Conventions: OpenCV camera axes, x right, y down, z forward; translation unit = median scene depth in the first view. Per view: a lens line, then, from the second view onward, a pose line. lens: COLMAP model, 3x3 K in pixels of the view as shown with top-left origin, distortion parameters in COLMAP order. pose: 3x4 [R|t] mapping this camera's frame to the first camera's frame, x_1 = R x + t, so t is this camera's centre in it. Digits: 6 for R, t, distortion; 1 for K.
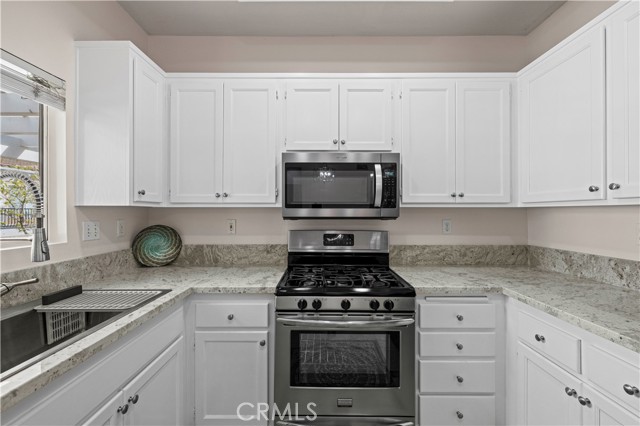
lens RADIAL K [[267.8, 0, 320.0], [0, 267.8, 213.0], [0, 0, 1]] dist [-0.000482, -0.000126]
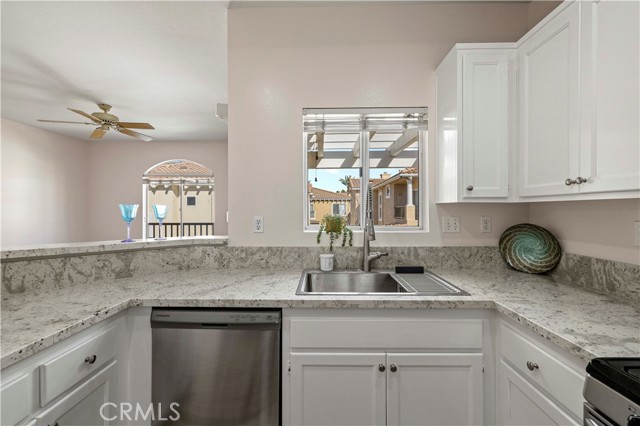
lens RADIAL K [[267.8, 0, 320.0], [0, 267.8, 213.0], [0, 0, 1]] dist [-0.000482, -0.000126]
pose [[-0.010937, 0.013326, -0.999851, 0.282107], [-0.001344, 0.999910, 0.013342, 0.000735], [0.999939, 0.001490, -0.010919, 0.408573]]
